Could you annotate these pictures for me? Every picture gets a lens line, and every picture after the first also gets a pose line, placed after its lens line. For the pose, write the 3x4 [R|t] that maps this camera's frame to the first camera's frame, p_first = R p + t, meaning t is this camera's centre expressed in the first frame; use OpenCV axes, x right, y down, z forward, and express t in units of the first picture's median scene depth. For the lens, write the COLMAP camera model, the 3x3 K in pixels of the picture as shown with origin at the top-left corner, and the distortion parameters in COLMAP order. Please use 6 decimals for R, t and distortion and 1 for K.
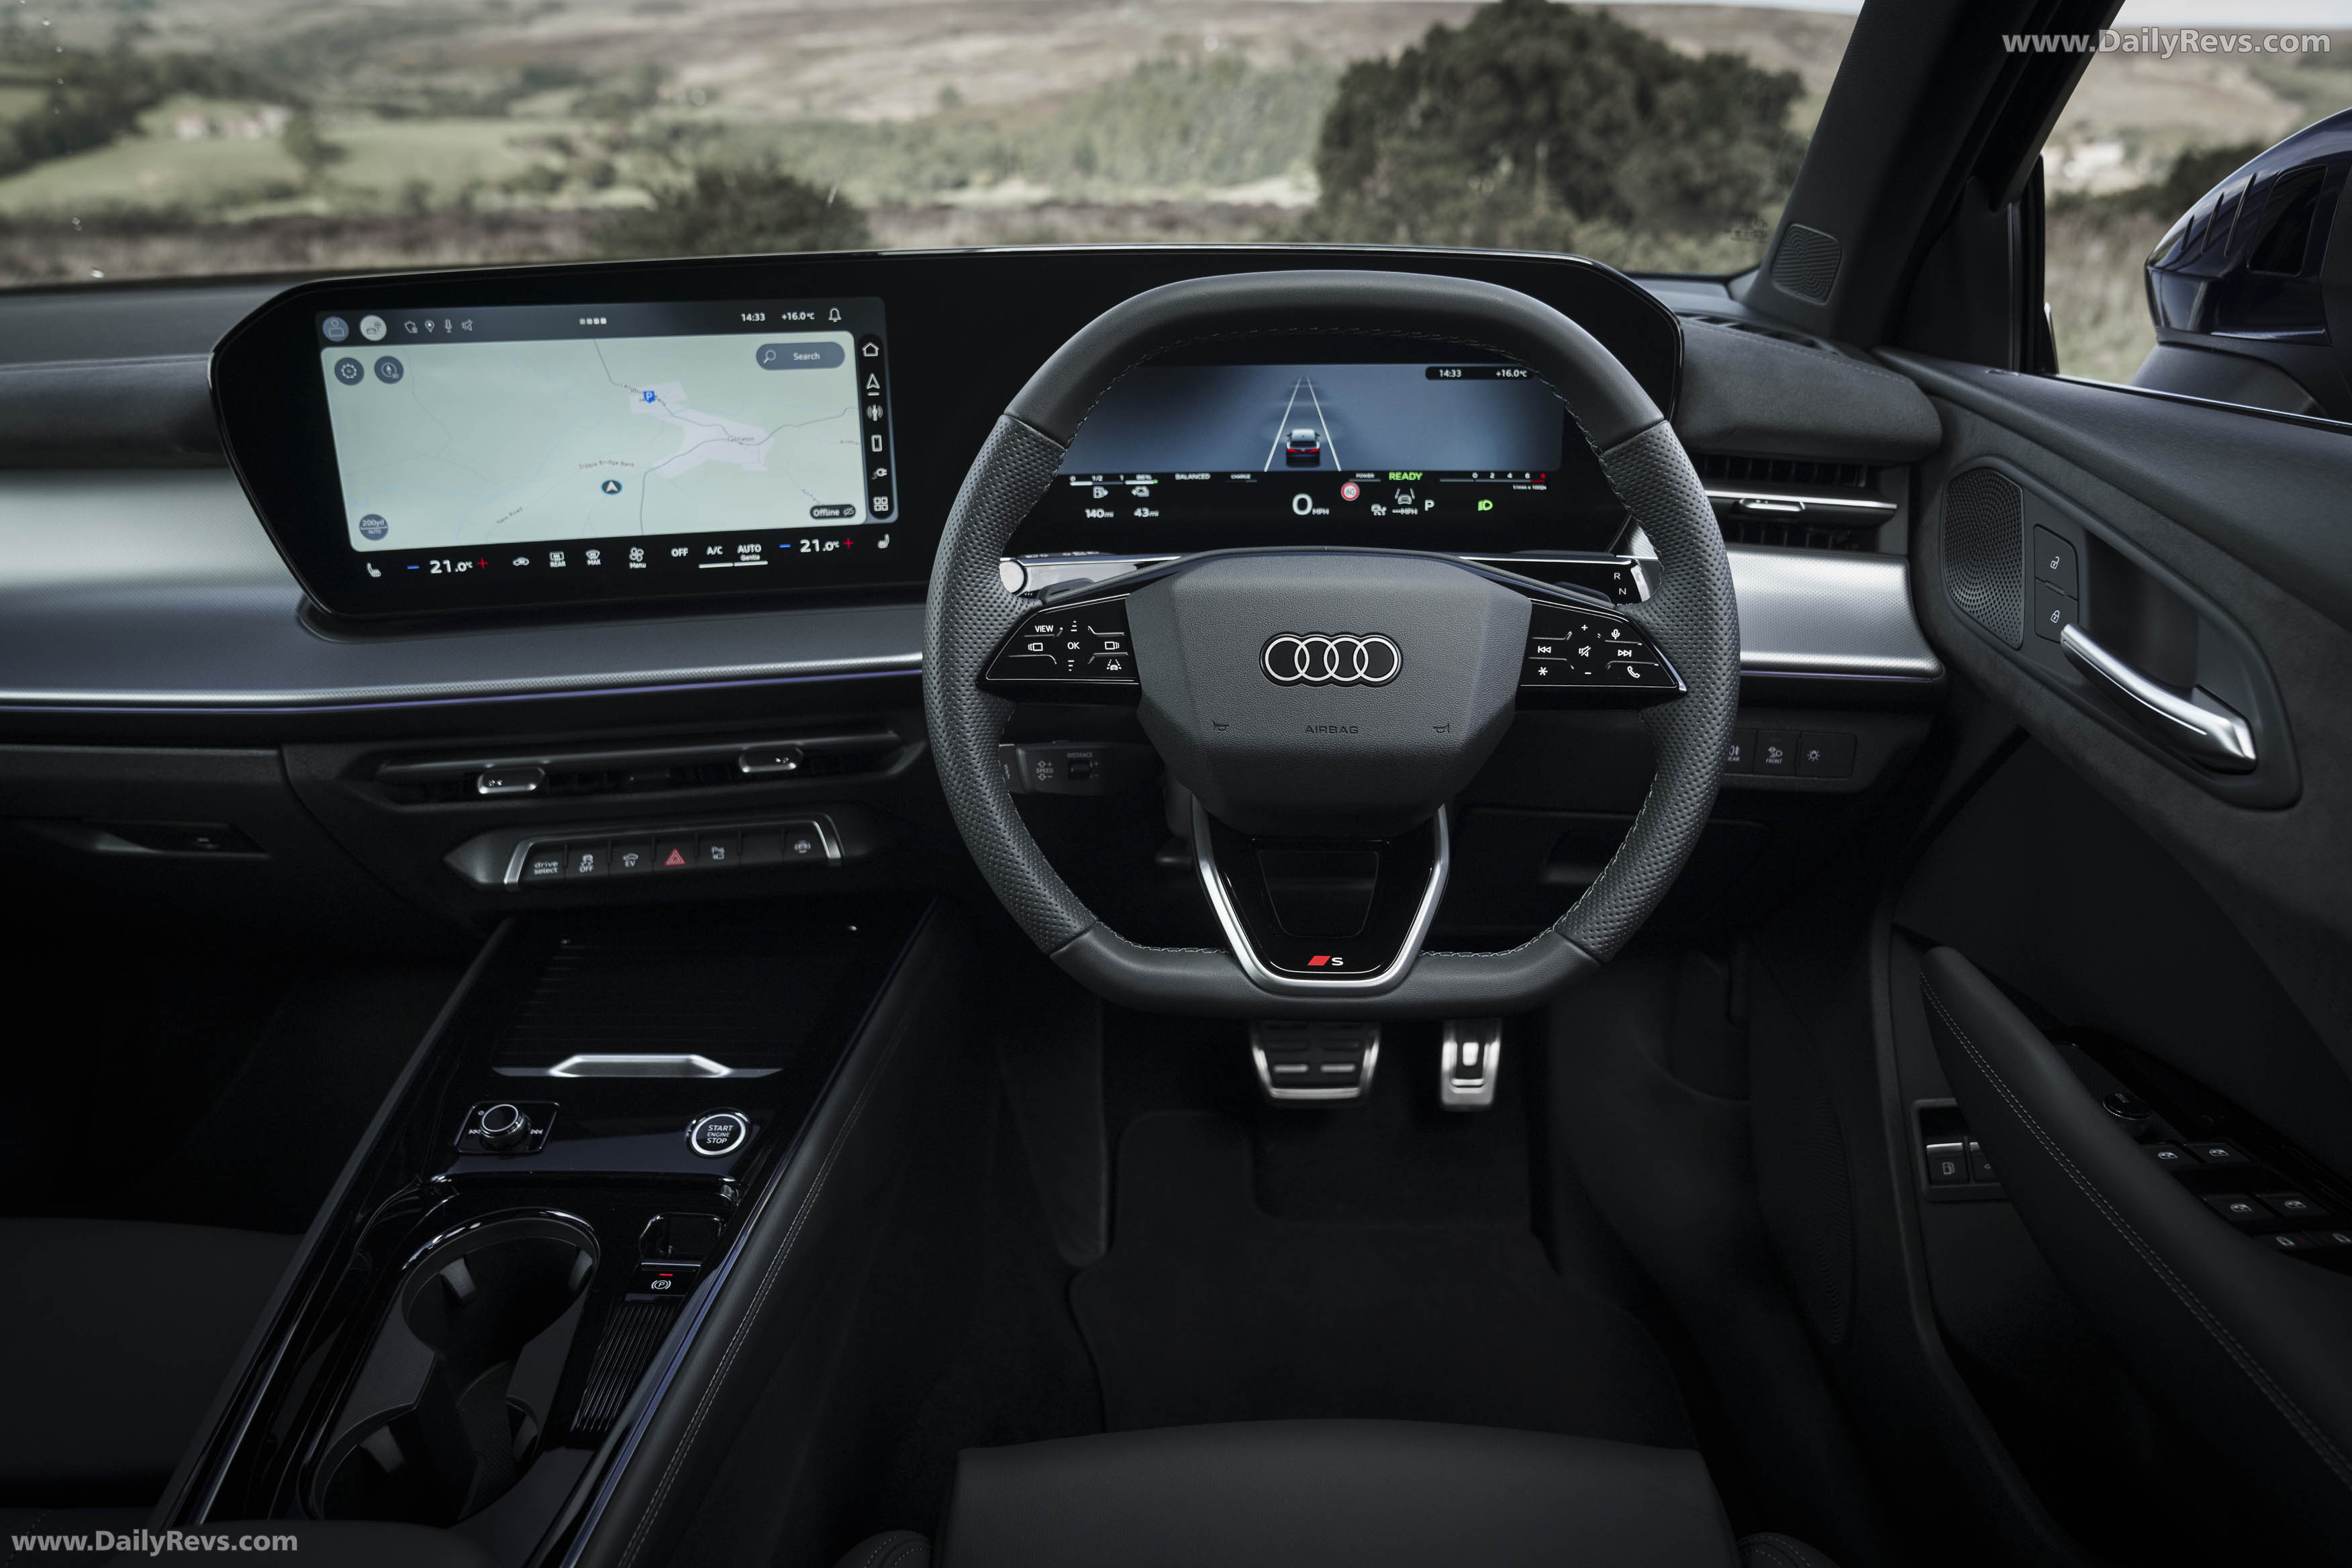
lens RADIAL K [[1651.4, 0, 1136.4], [0, 1651.4, 791.2], [0, 0, 1]] dist [-0.037715, 0.015981]
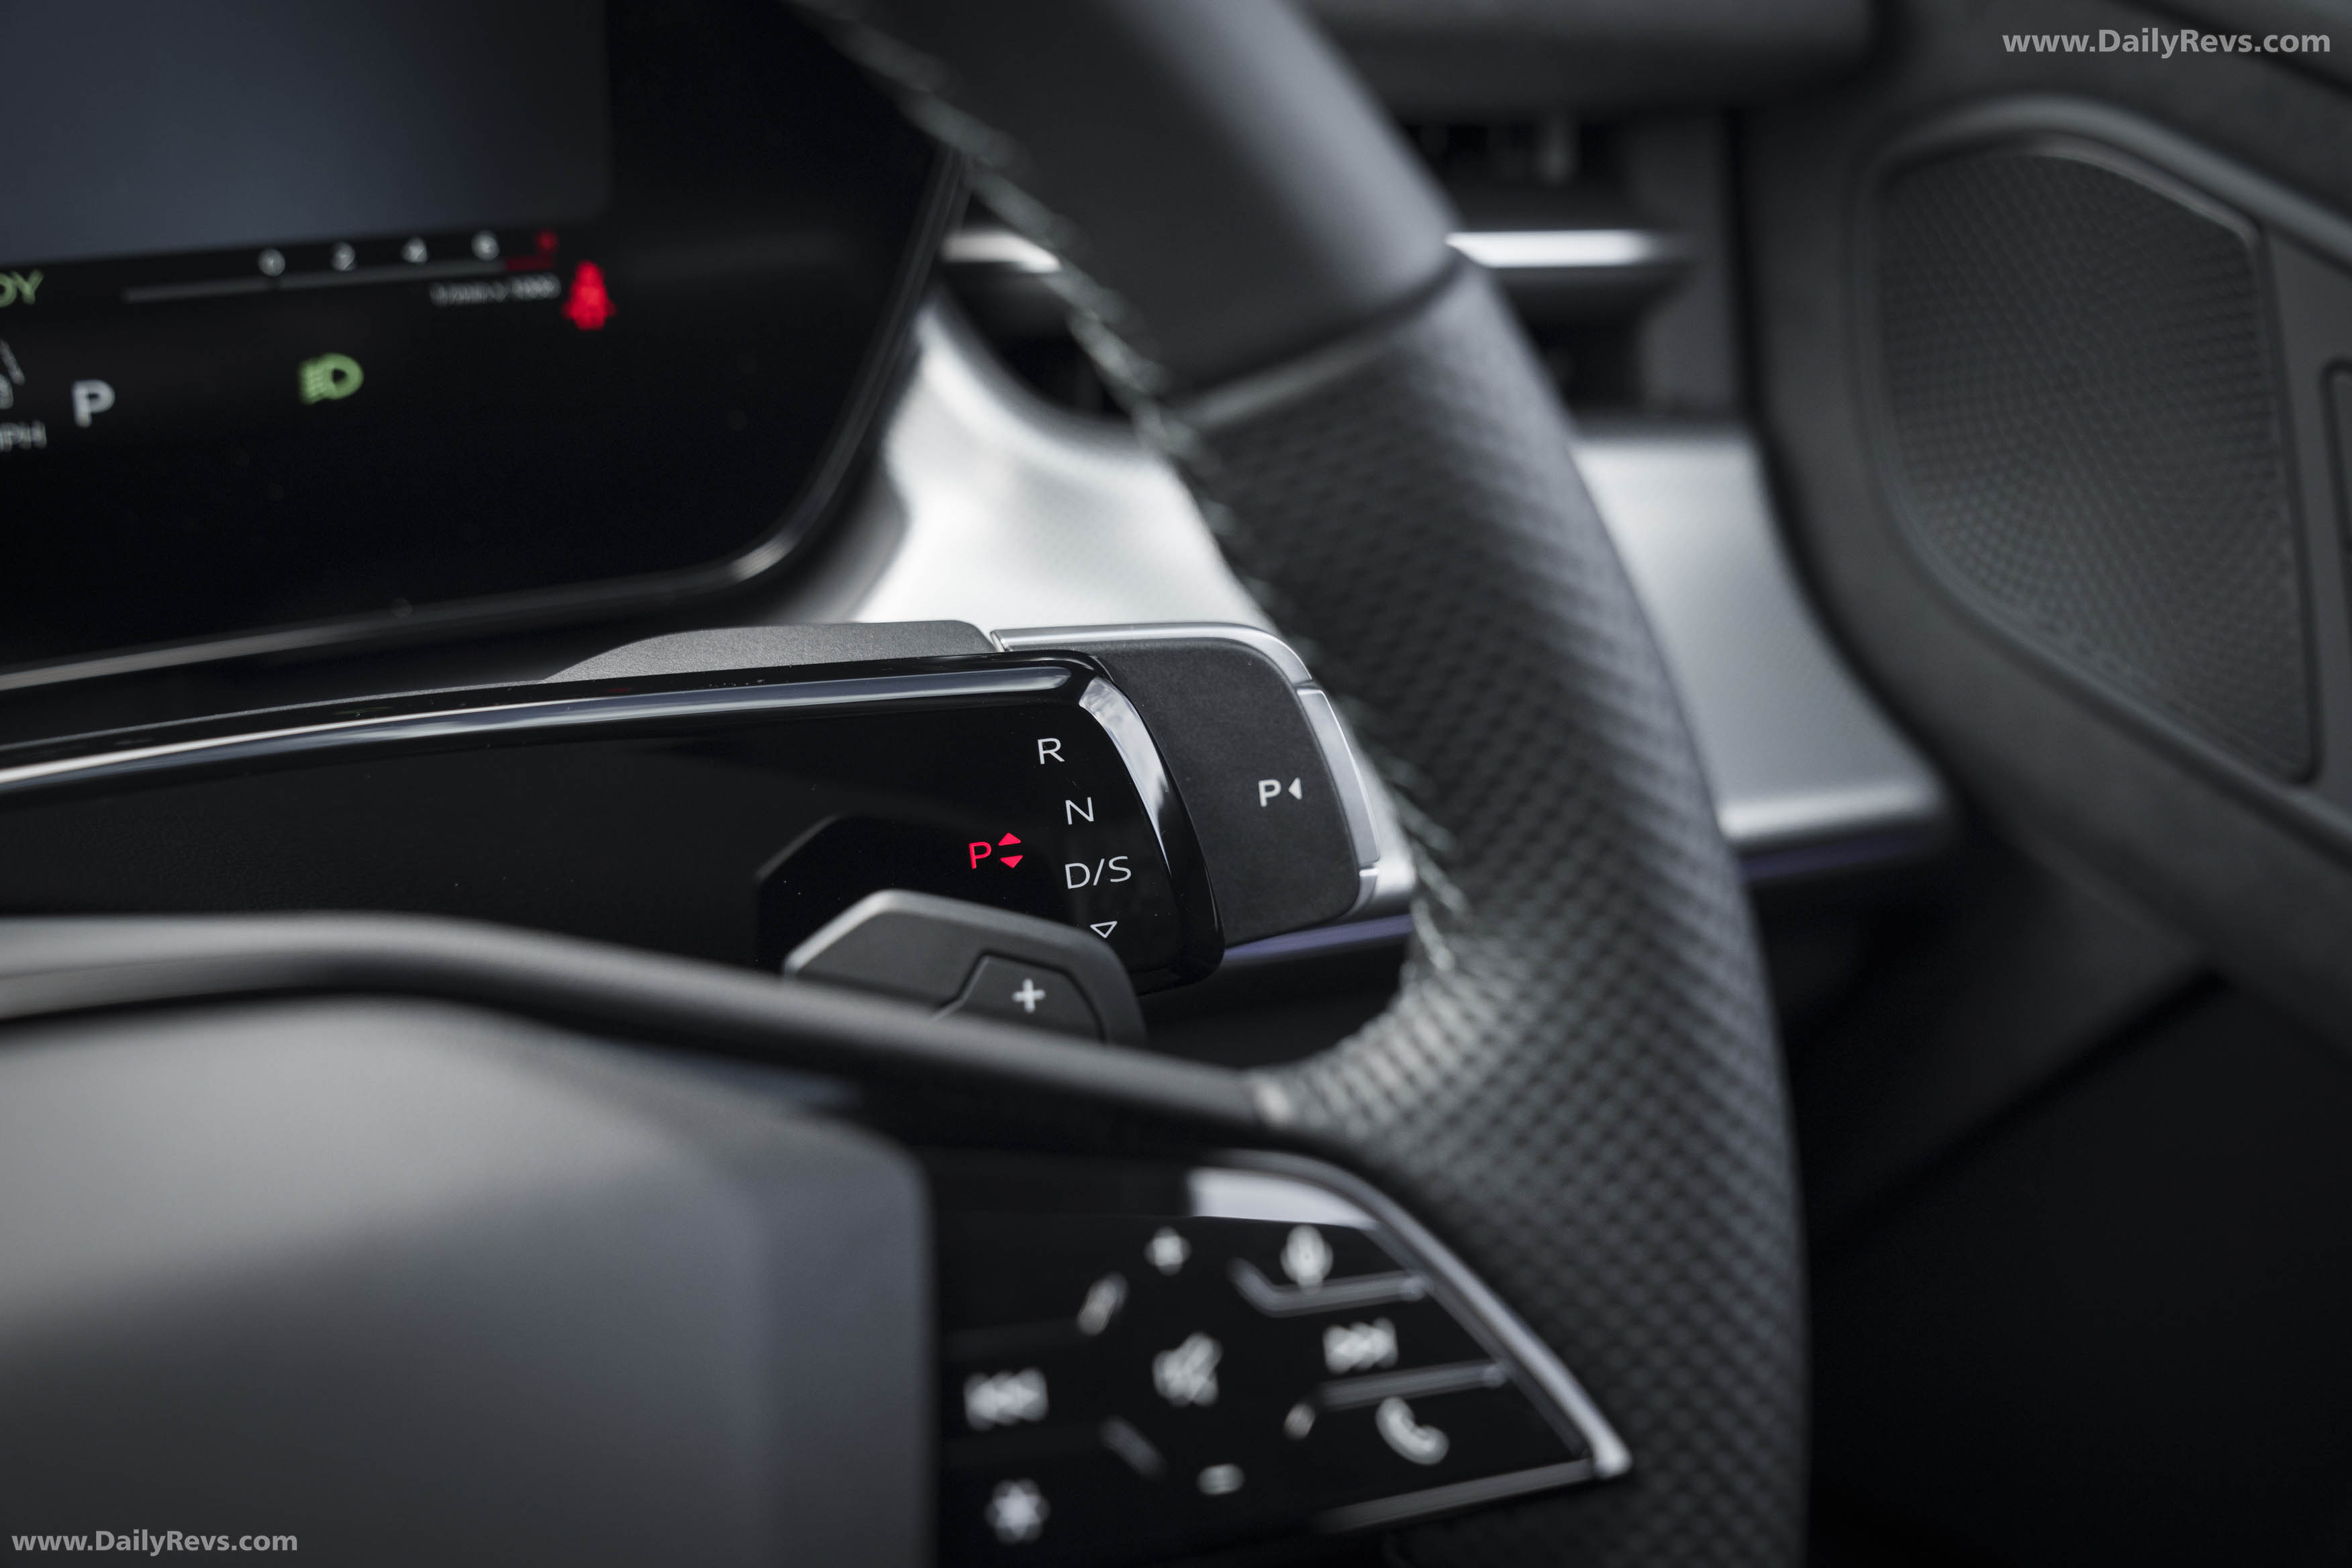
lens RADIAL K [[3012.0, 0, 1147.2], [0, 3012.0, 739.7], [0, 0, 1]] dist [0.087301, 0.000000]
pose [[0.834582, -0.194909, 0.515250, 0.072095], [0.124761, 0.977889, 0.167833, -0.188456], [-0.536569, -0.075788, 0.840446, 0.570680]]
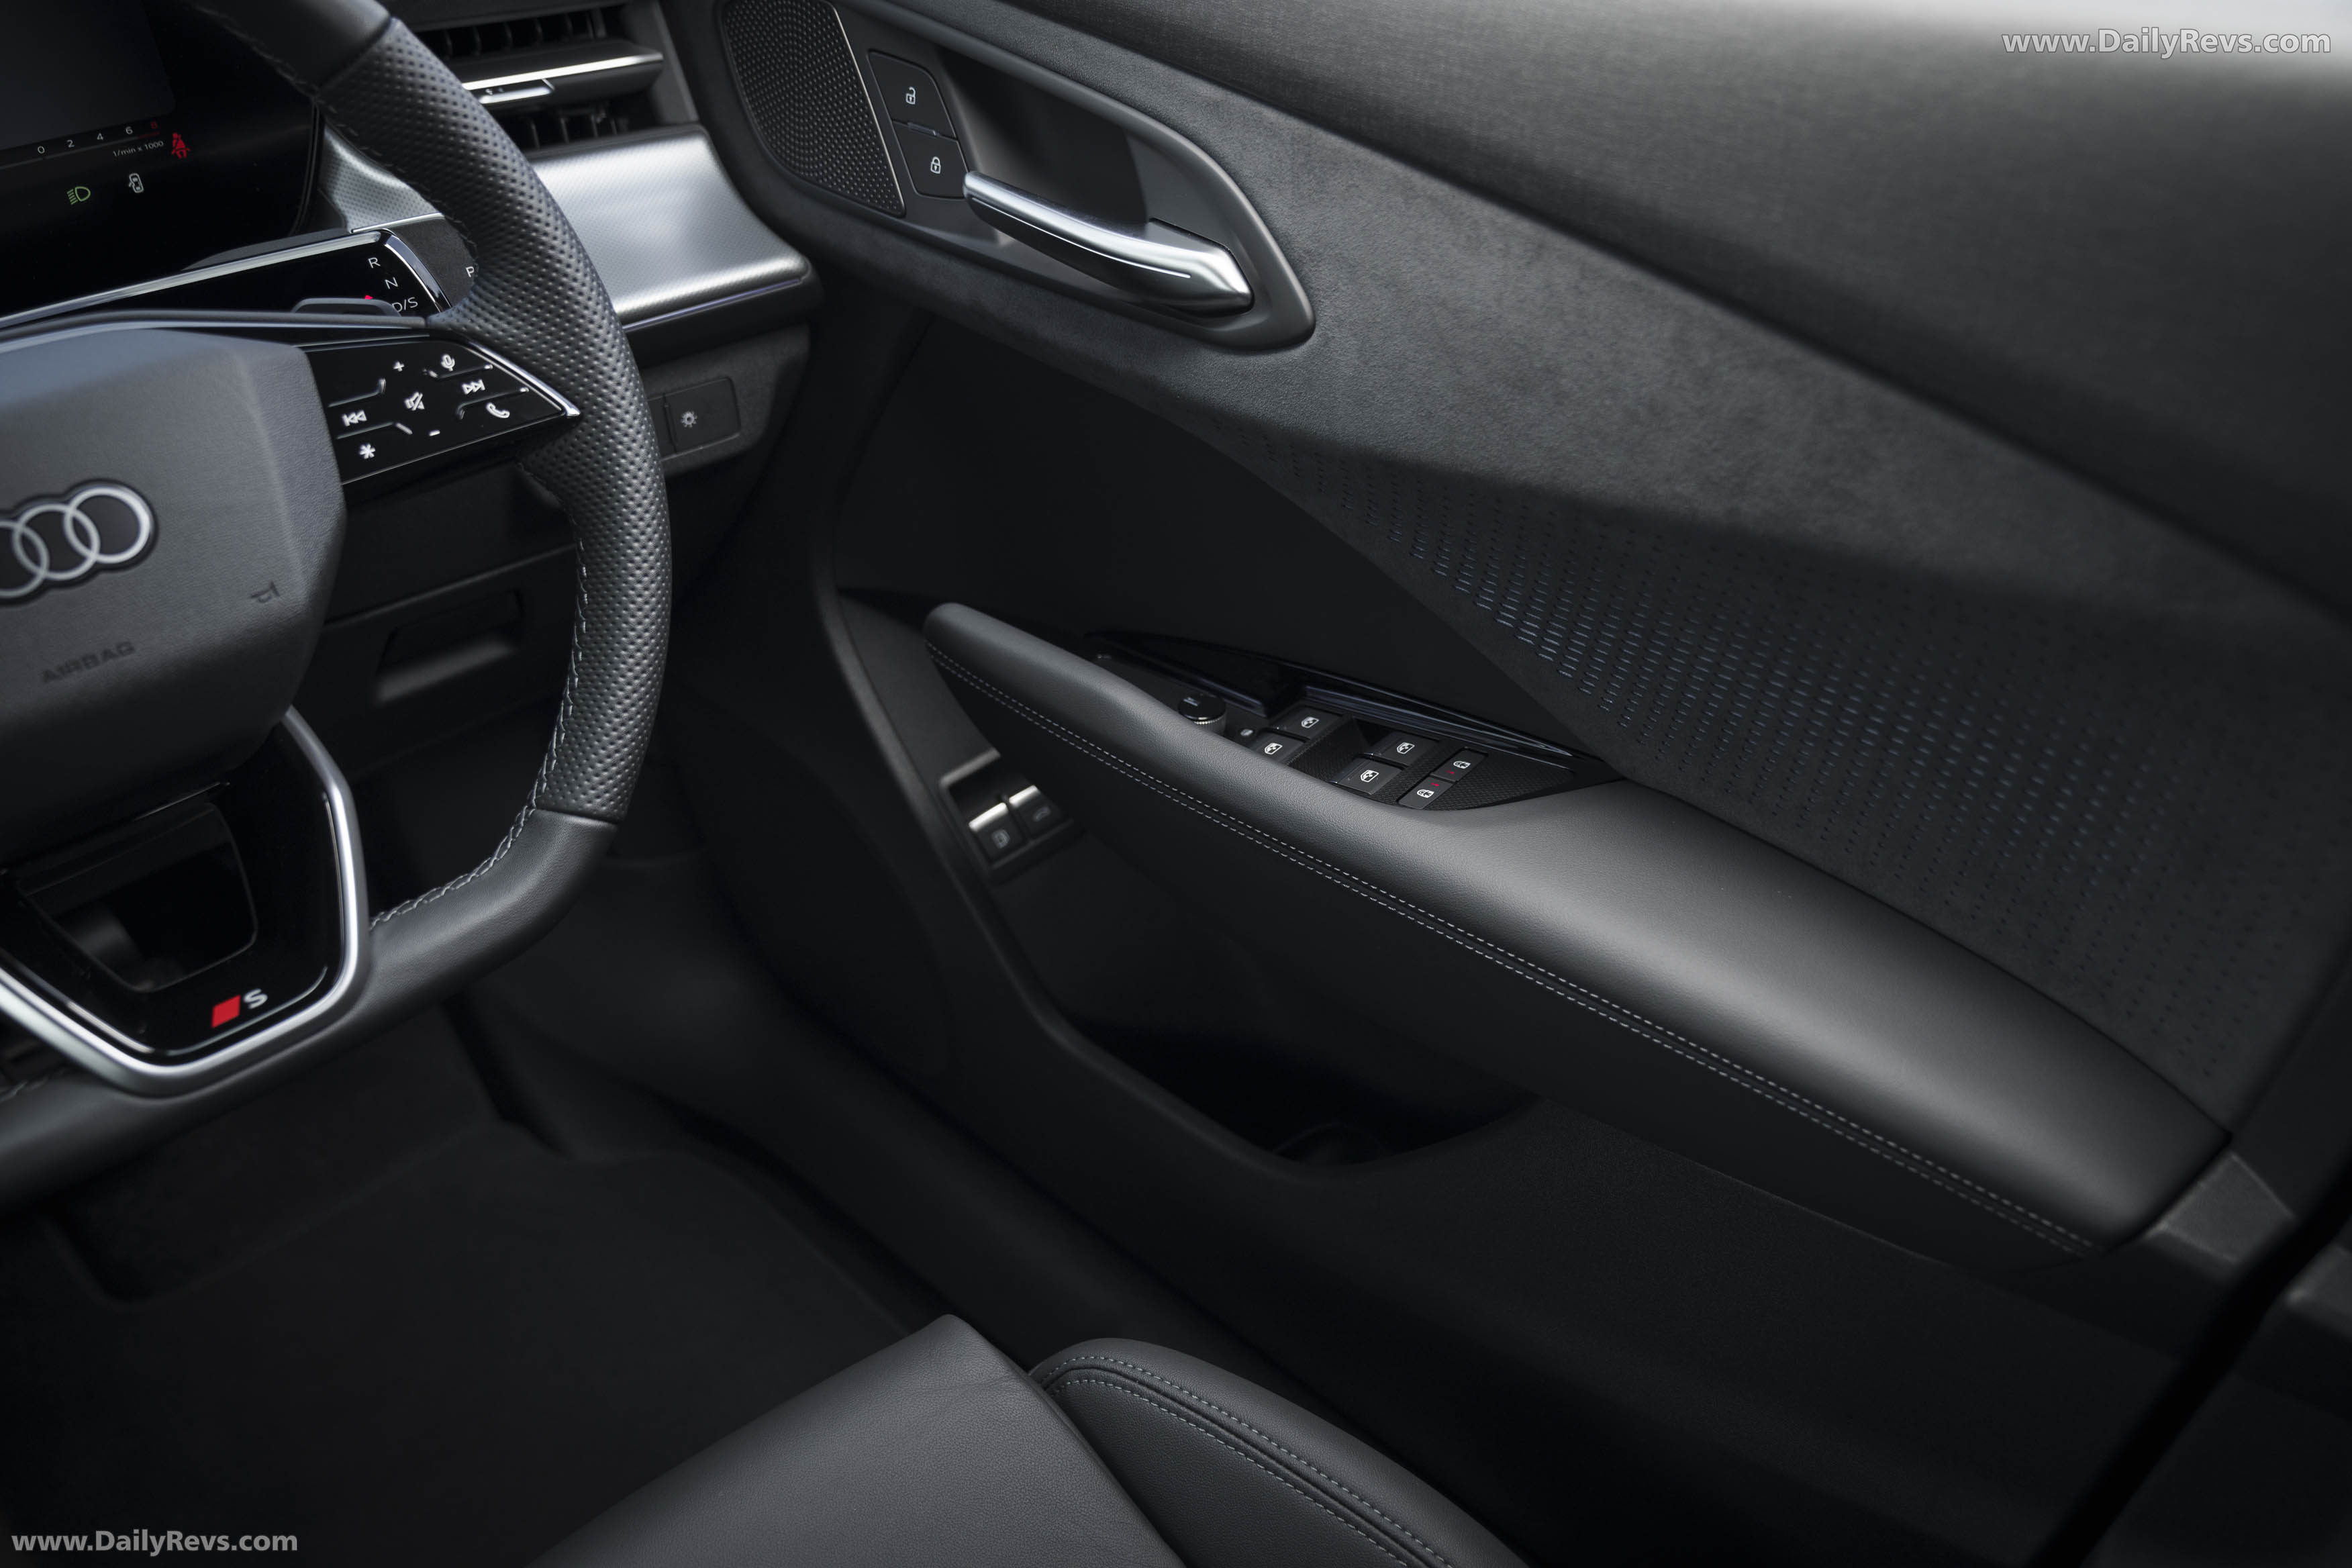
lens RADIAL K [[2063.2, 0, 1170.0], [0, 2063.2, 767.3], [0, 0, 1]] dist [0.011280, 0.011602]
pose [[0.692340, -0.415700, 0.589796, -0.054099], [0.302221, 0.909285, 0.286116, -0.080562], [-0.655231, -0.019841, 0.755168, 0.148932]]
